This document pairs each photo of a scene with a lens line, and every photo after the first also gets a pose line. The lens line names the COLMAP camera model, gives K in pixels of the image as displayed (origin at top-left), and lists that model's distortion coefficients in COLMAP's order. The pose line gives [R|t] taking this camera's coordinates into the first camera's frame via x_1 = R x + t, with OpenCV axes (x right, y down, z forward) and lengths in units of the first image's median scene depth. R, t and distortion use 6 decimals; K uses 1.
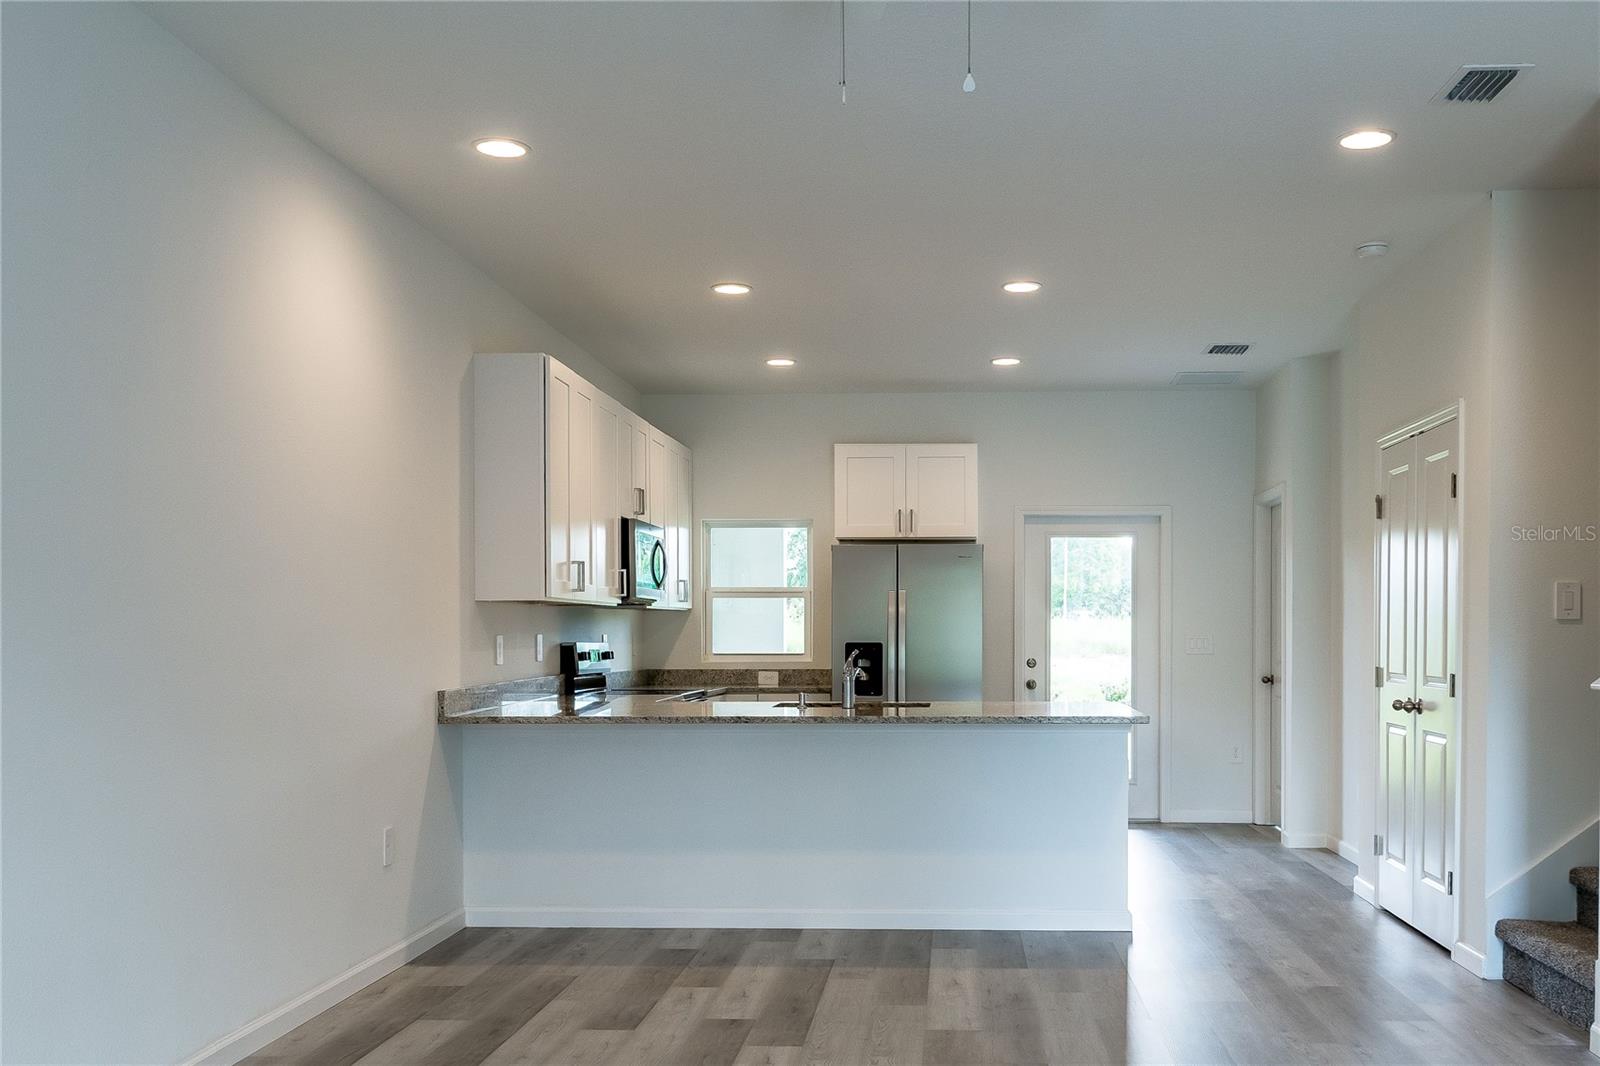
lens RADIAL K [[1522.5, 0, 879.1], [0, 1522.5, 657.1], [0, 0, 1]] dist [-0.019820, 0.000000]
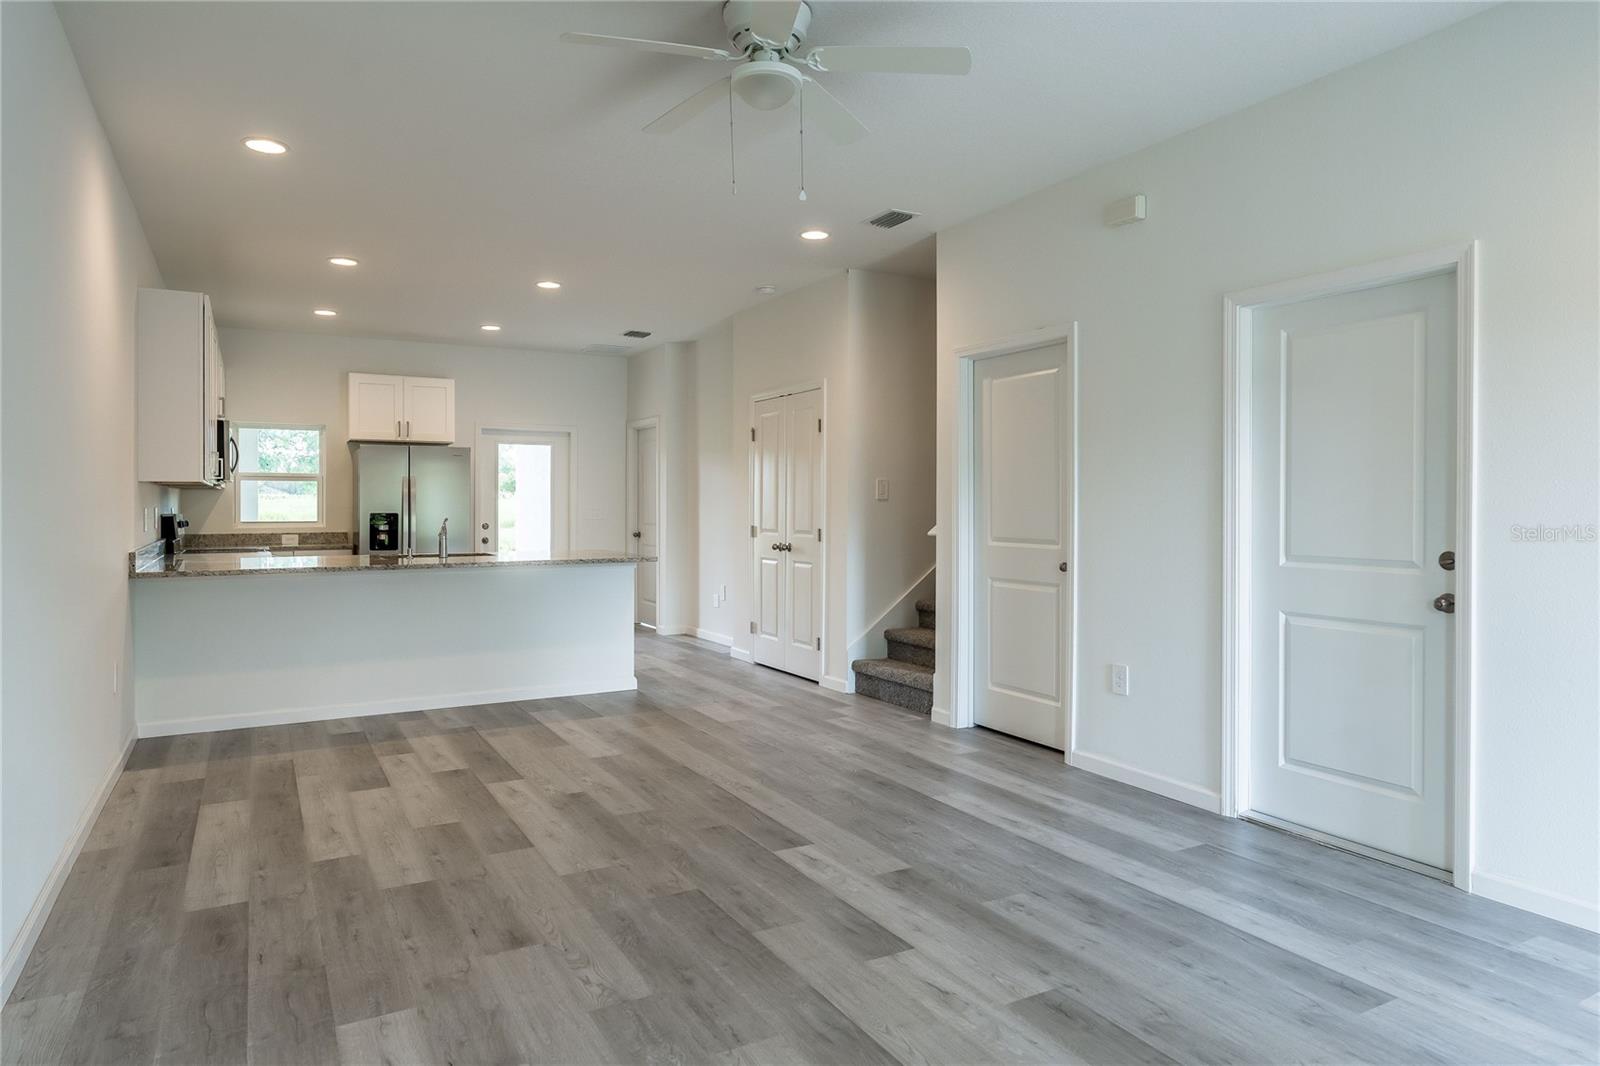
lens RADIAL K [[981.3, 0, 803.7], [0, 981.3, 502.8], [0, 0, 1]] dist [0.001459, -0.001750]
pose [[0.844982, 0.001818, 0.534791, -0.170207], [0.008806, 0.999811, -0.017312, 0.000122], [-0.534722, 0.019337, 0.844807, 0.008436]]
